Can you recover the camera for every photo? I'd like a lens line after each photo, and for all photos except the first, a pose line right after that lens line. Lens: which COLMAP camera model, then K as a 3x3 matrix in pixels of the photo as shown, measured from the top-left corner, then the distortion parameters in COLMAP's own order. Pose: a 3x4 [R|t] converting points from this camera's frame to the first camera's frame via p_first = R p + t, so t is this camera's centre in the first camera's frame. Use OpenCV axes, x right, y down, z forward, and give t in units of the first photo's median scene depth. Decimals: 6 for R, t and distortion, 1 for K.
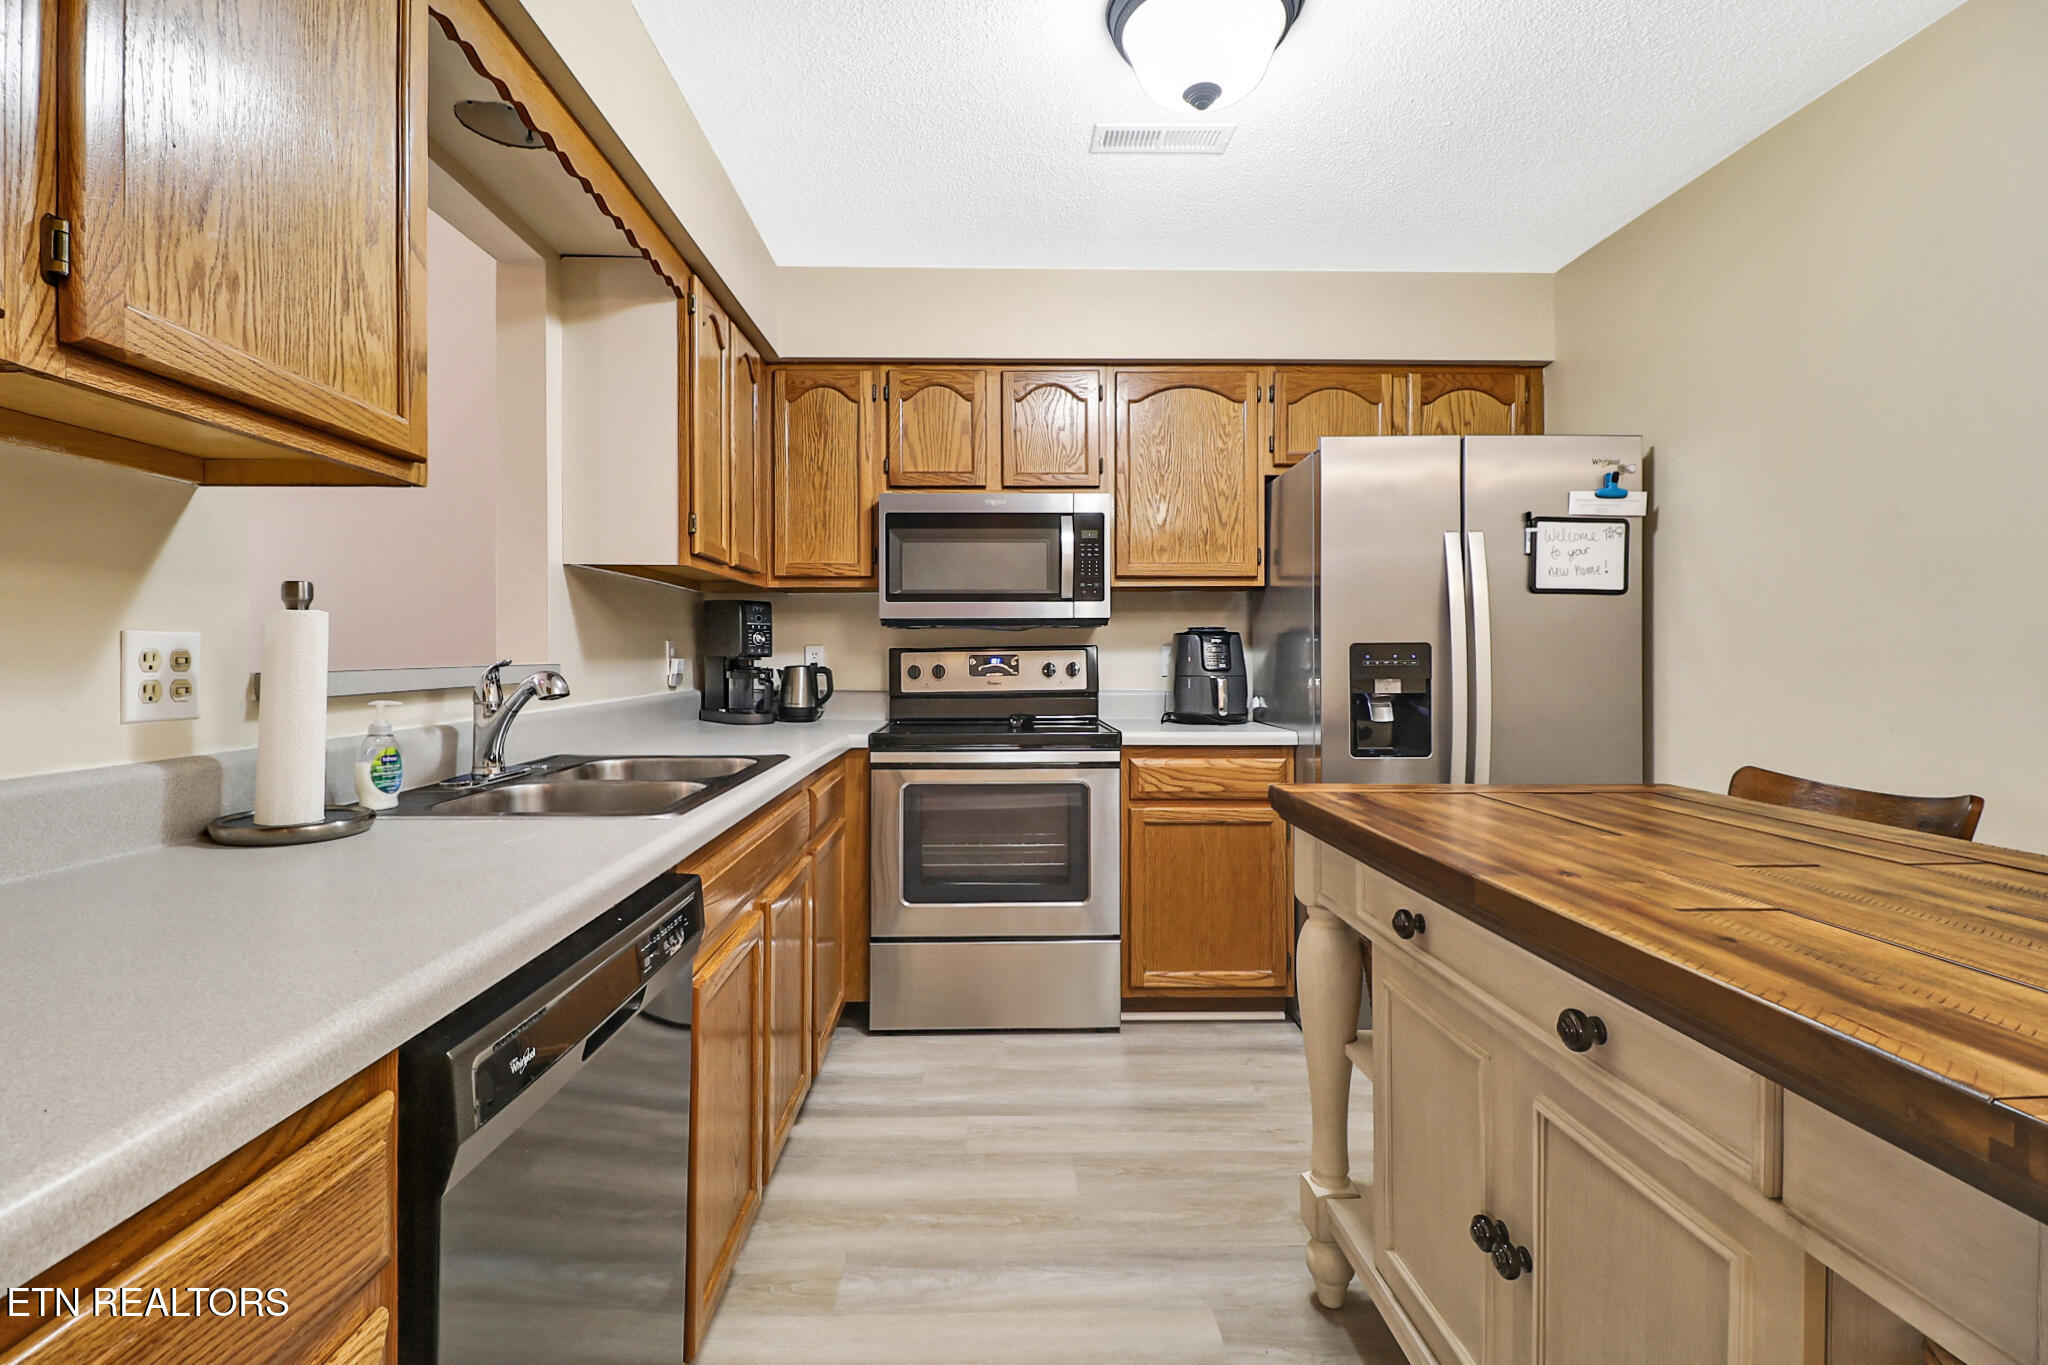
lens RADIAL K [[951.5, 0, 1017.0], [0, 951.5, 648.4], [0, 0, 1]] dist [0.002865, -0.010283]
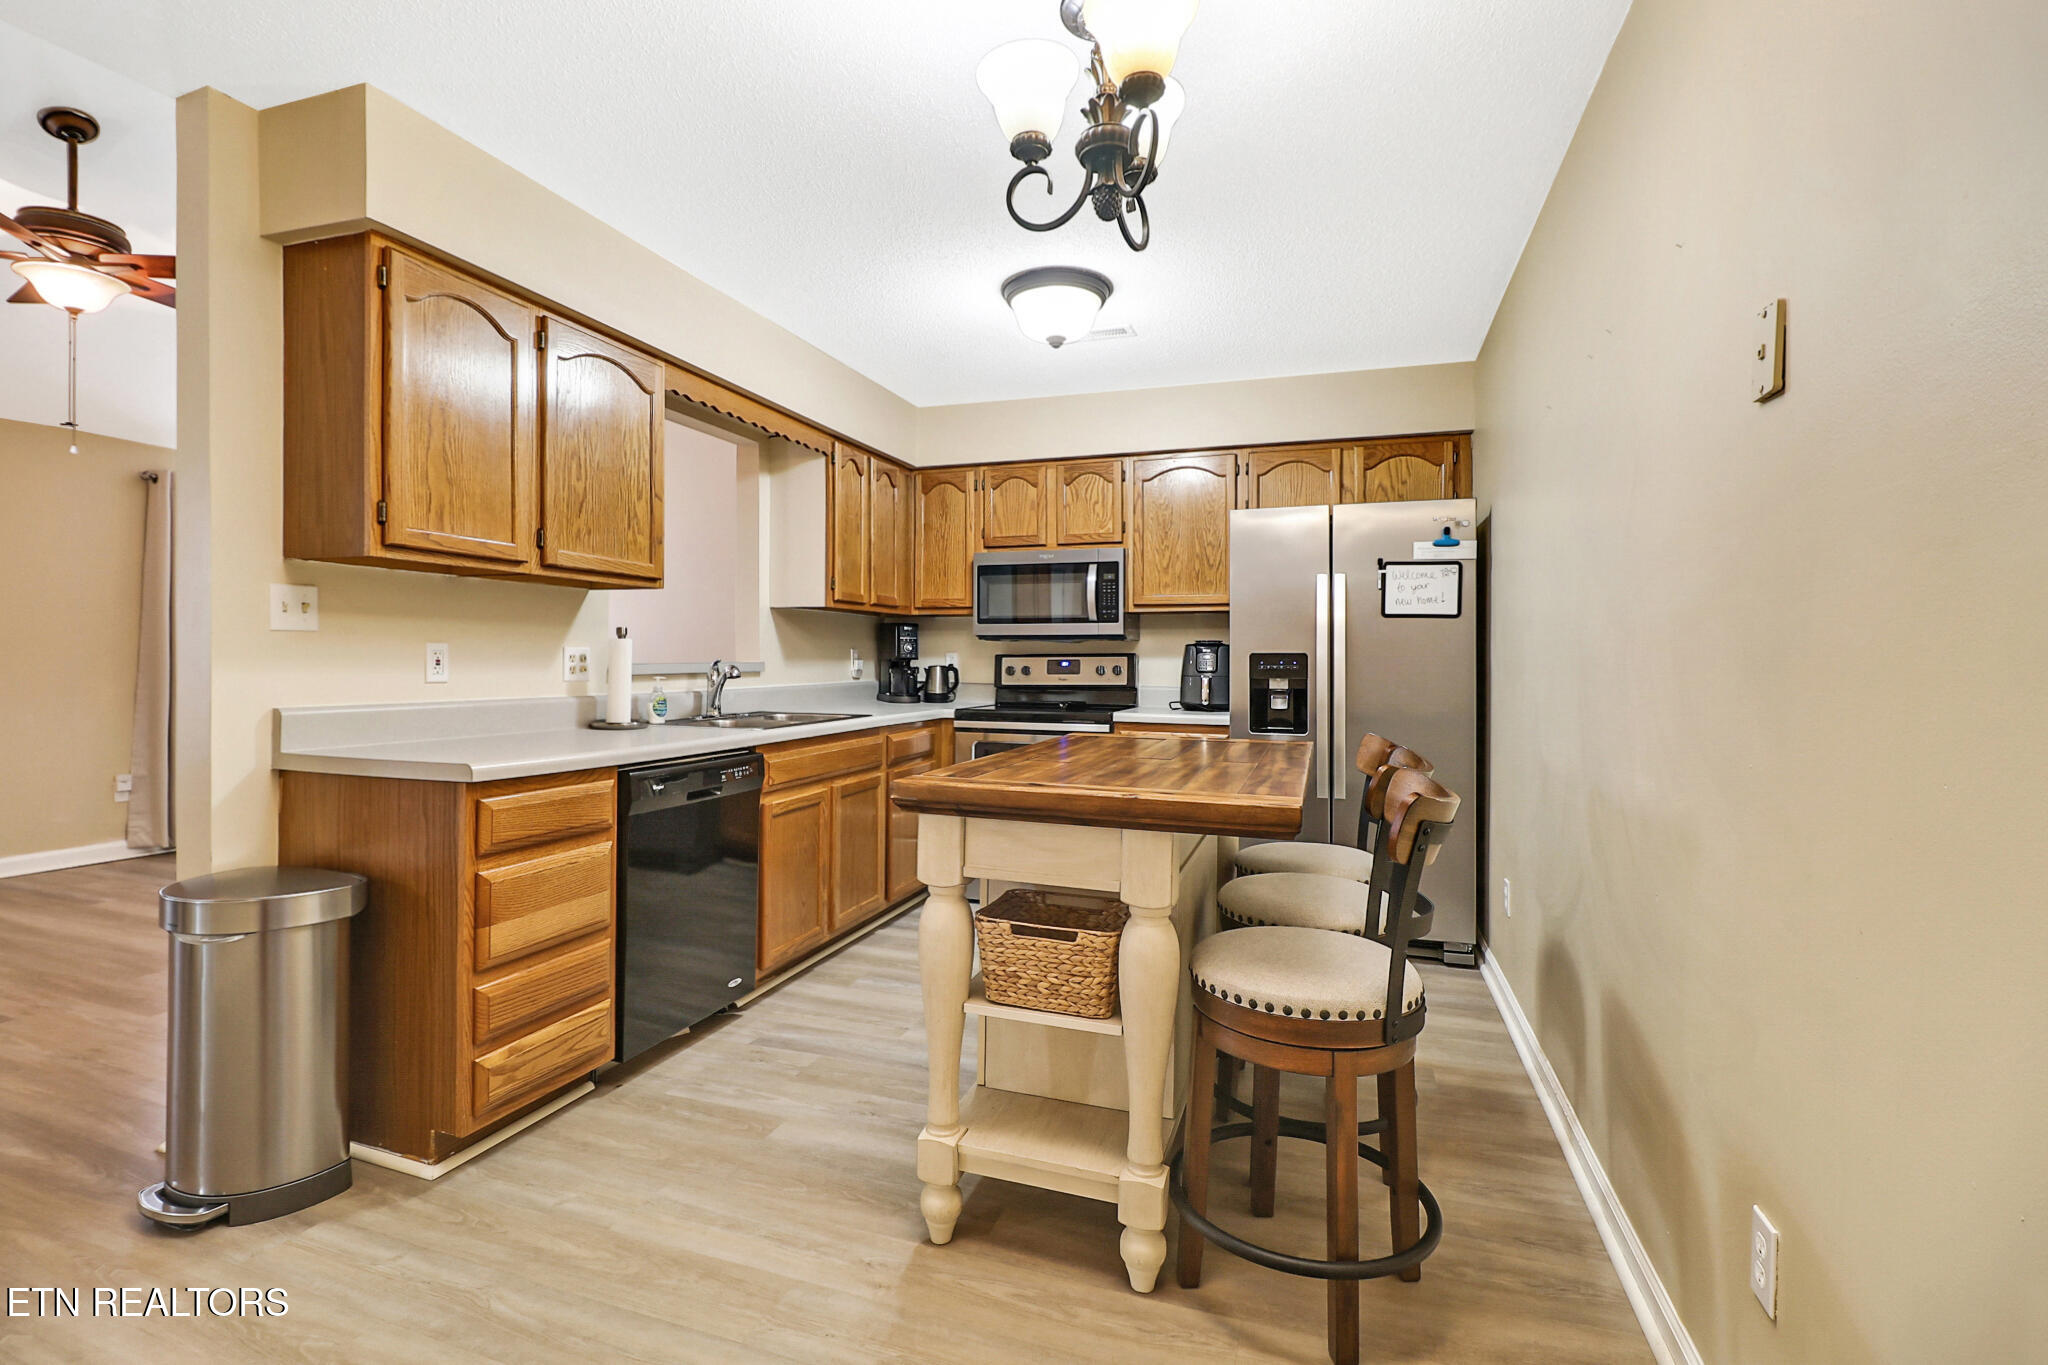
lens RADIAL K [[958.3, 0, 1011.6], [0, 958.3, 653.6], [0, 0, 1]] dist [0.002746, -0.010401]
pose [[0.935714, 0.005945, -0.352709, 0.454339], [-0.005599, 0.999982, 0.002002, -0.004814], [0.352715, 0.000102, 0.935731, -0.415396]]
